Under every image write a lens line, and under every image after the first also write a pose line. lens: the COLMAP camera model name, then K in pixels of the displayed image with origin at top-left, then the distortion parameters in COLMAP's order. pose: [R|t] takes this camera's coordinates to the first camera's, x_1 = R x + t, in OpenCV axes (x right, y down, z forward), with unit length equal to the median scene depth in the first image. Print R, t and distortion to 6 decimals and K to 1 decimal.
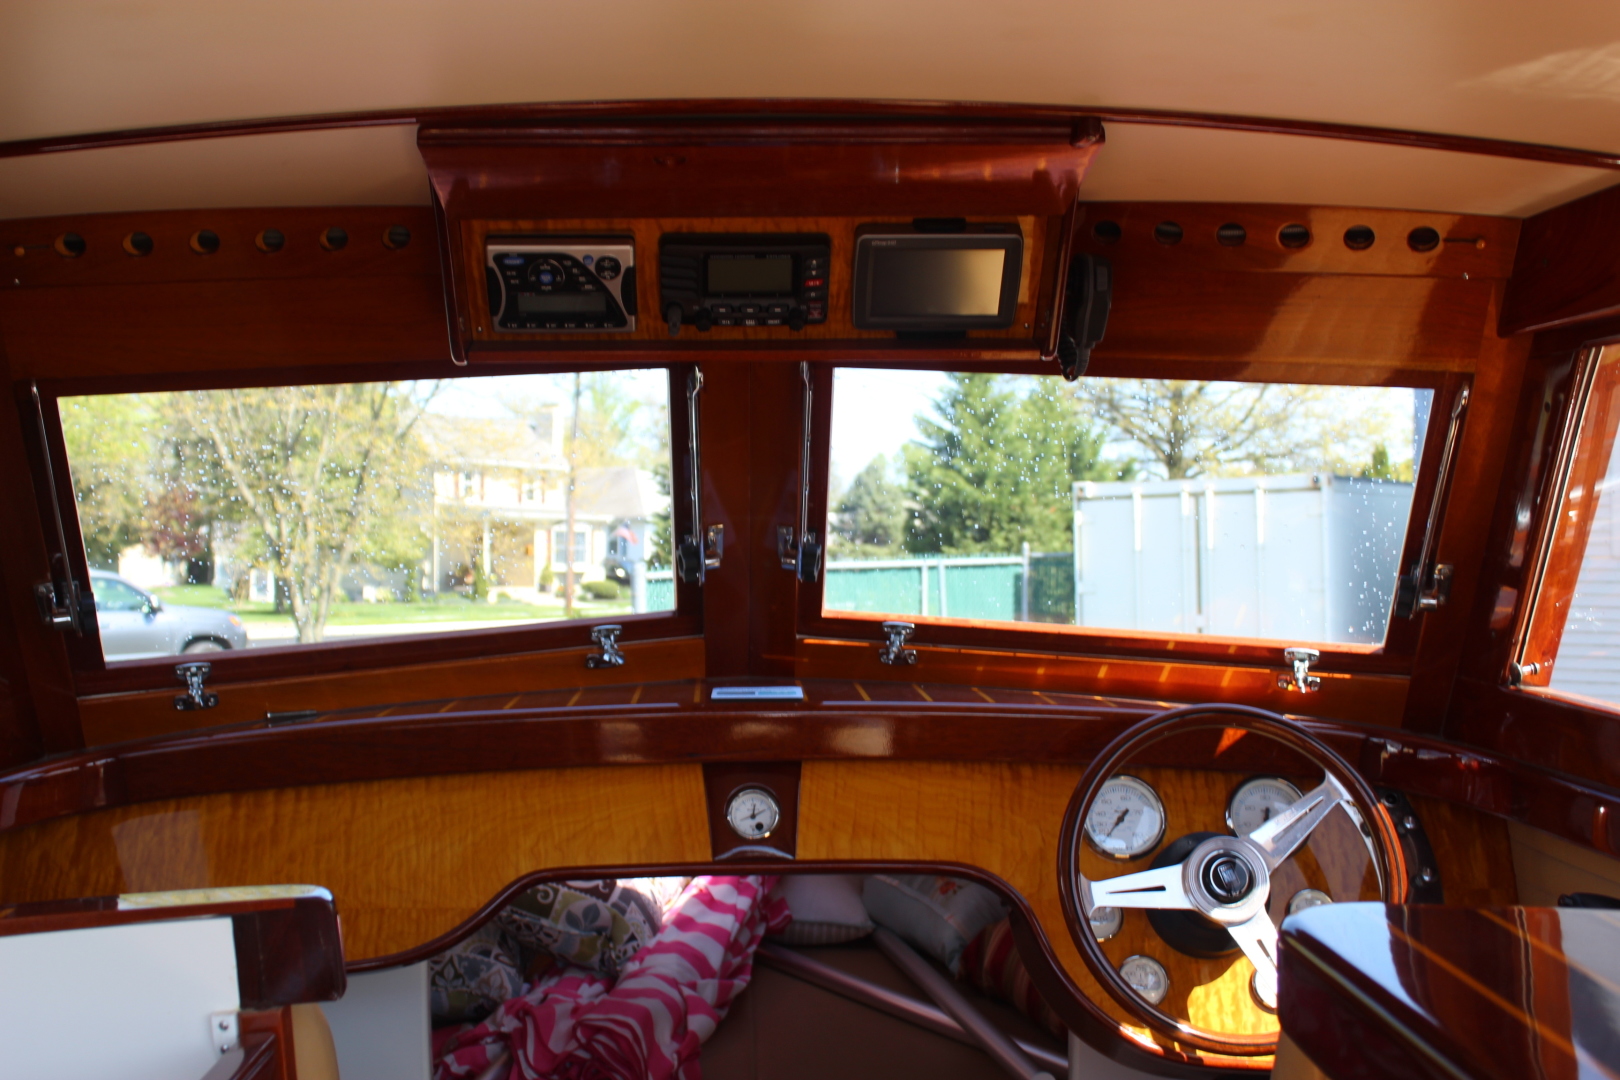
lens RADIAL K [[1843.0, 0, 807.5], [0, 1843.0, 506.1], [0, 0, 1]] dist [-0.094228, 0.069189]
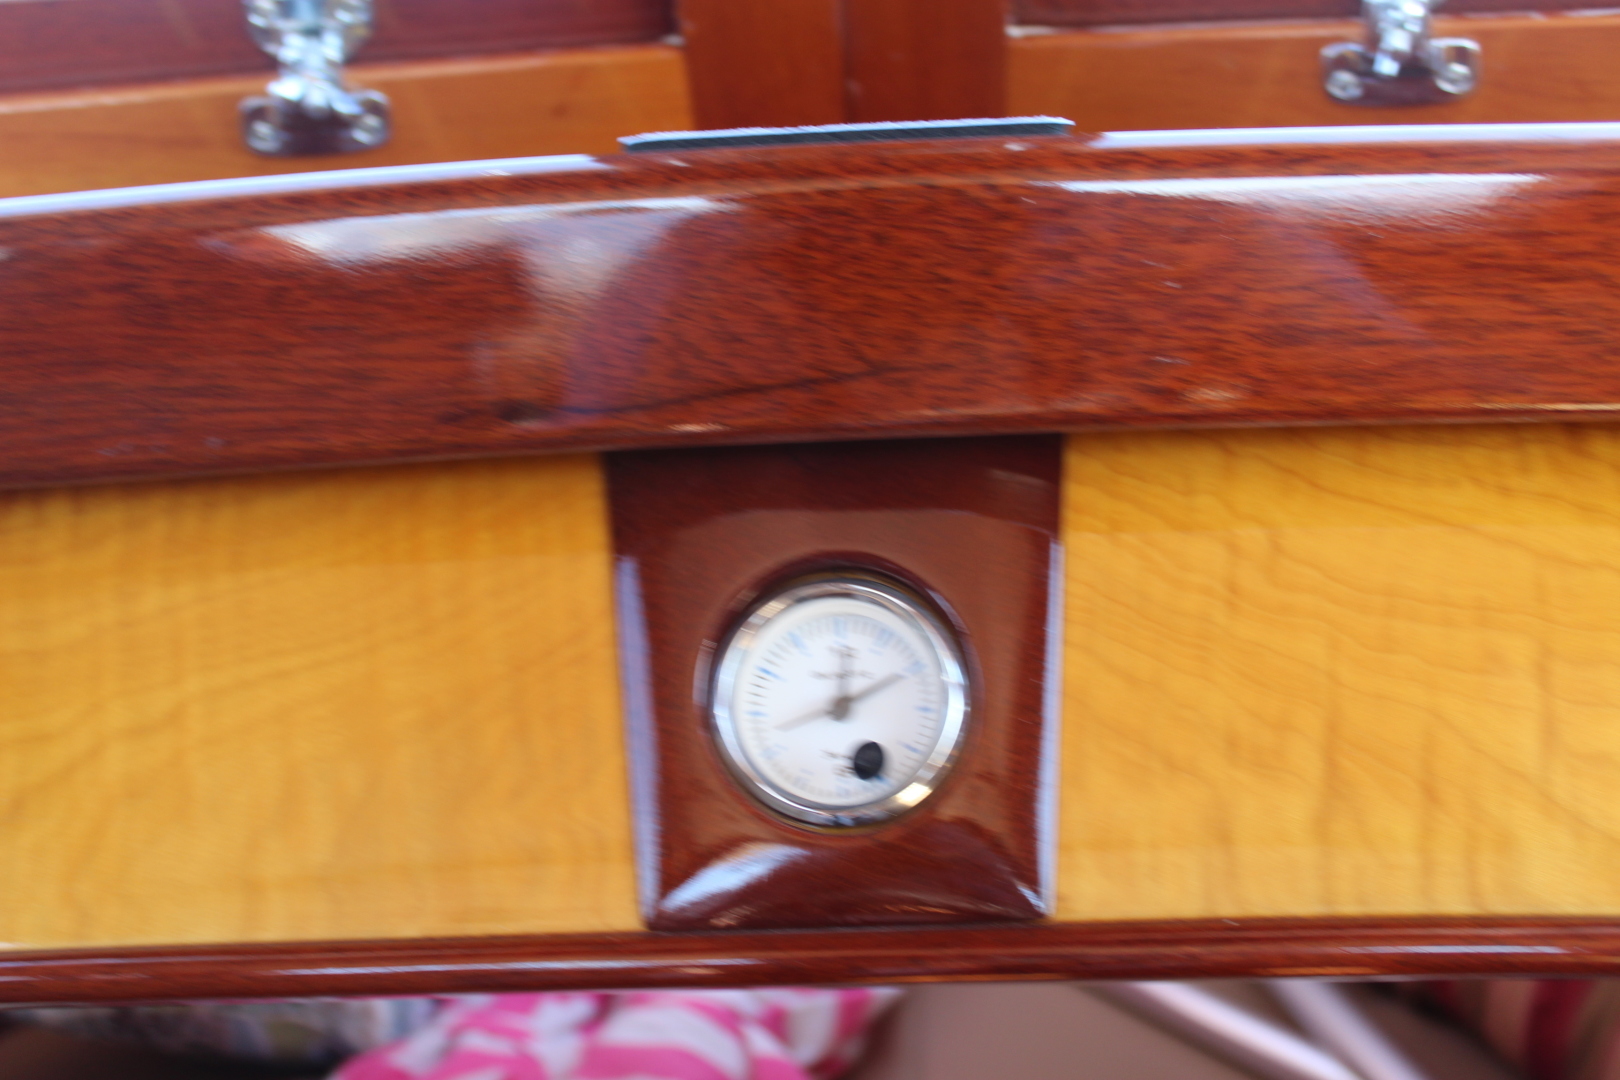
lens RADIAL K [[1843.0, 0, 807.5], [0, 1843.0, 506.1], [0, 0, 1]] dist [-0.094228, 0.069189]
pose [[0.995253, -0.018504, -0.095550, -0.012774], [0.030394, 0.991750, 0.124532, 0.118874], [0.092458, -0.126845, 0.987604, 0.789433]]
